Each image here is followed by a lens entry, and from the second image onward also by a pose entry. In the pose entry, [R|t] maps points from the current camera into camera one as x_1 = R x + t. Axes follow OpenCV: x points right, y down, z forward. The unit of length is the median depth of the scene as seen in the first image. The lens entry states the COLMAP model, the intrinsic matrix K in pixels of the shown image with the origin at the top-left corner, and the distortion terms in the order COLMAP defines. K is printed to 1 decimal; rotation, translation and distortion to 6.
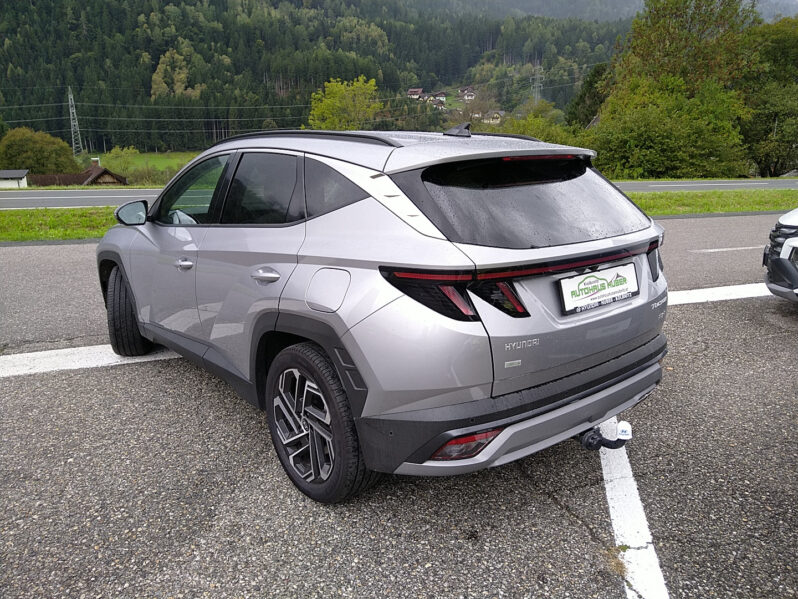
lens RADIAL K [[617.3, 0, 396.3], [0, 617.3, 297.9], [0, 0, 1]] dist [0.016537, -0.002291]
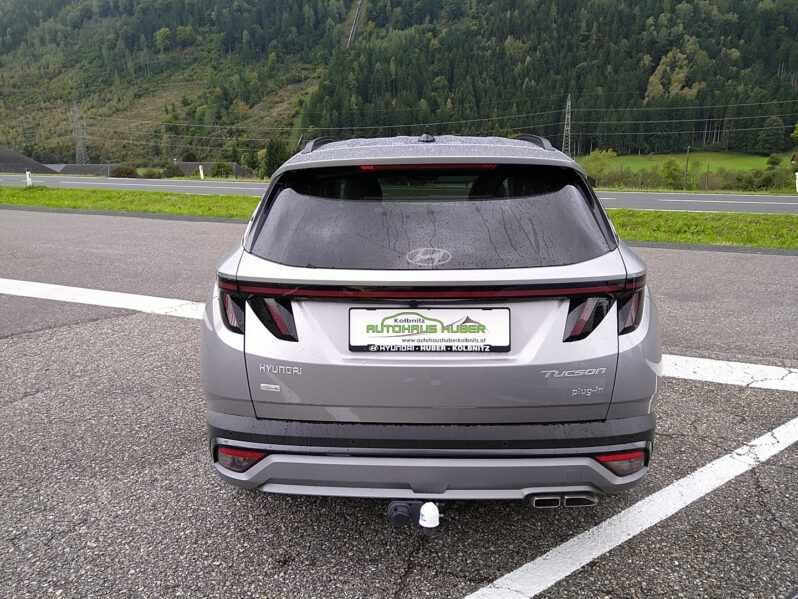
lens RADIAL K [[617.3, 0, 396.3], [0, 617.3, 297.9], [0, 0, 1]] dist [0.016537, -0.002291]
pose [[0.745266, 0.153422, -0.648876, 0.835700], [-0.155759, 0.986301, 0.054308, -0.096888], [0.648319, 0.060594, 0.758953, 0.376110]]
